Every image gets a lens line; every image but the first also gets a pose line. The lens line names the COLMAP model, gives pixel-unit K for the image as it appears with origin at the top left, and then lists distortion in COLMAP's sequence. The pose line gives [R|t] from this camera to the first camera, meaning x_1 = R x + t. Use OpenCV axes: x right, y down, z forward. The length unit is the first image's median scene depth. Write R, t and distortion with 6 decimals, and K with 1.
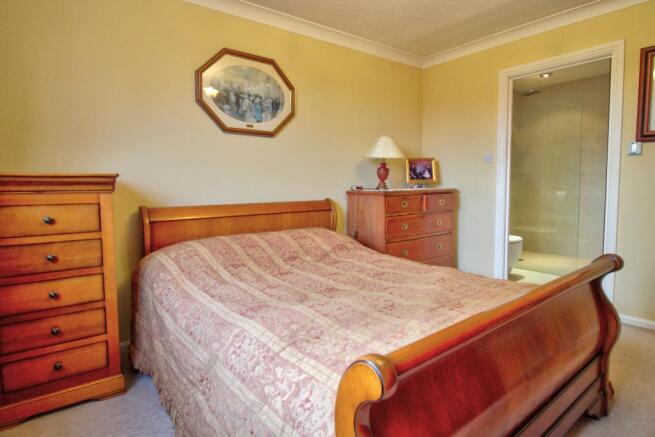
lens RADIAL K [[351.6, 0, 327.9], [0, 351.6, 207.6], [0, 0, 1]] dist [-0.017861, -0.000273]
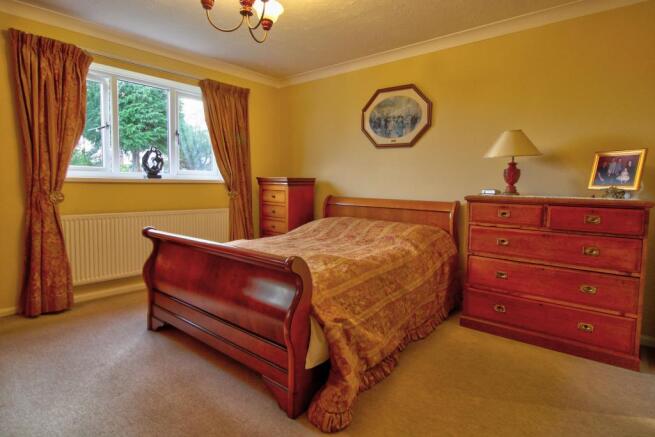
lens RADIAL K [[351.6, 0, 327.9], [0, 351.6, 207.6], [0, 0, 1]] dist [-0.017861, -0.000273]
pose [[0.212950, 0.082811, -0.973548, 1.016073], [-0.083518, 0.994298, 0.066307, -0.048103], [0.973487, 0.067189, 0.218652, 0.475206]]
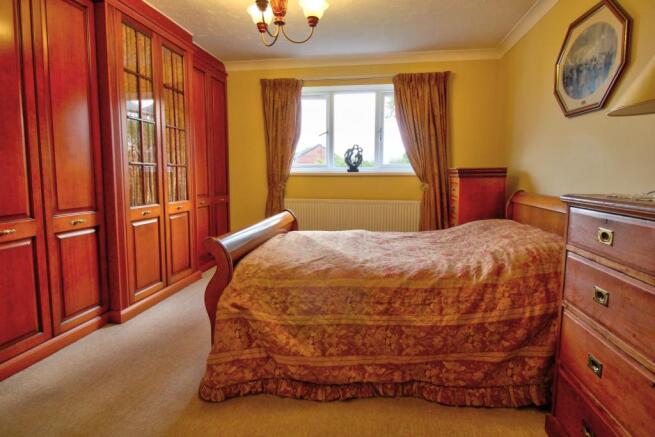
lens RADIAL K [[351.6, 0, 327.9], [0, 351.6, 207.6], [0, 0, 1]] dist [-0.017861, -0.000273]
pose [[-0.720738, 0.081745, -0.688371, 0.754693], [-0.034074, 0.987645, 0.152961, -0.093949], [0.692370, 0.133700, -0.709047, 1.165330]]
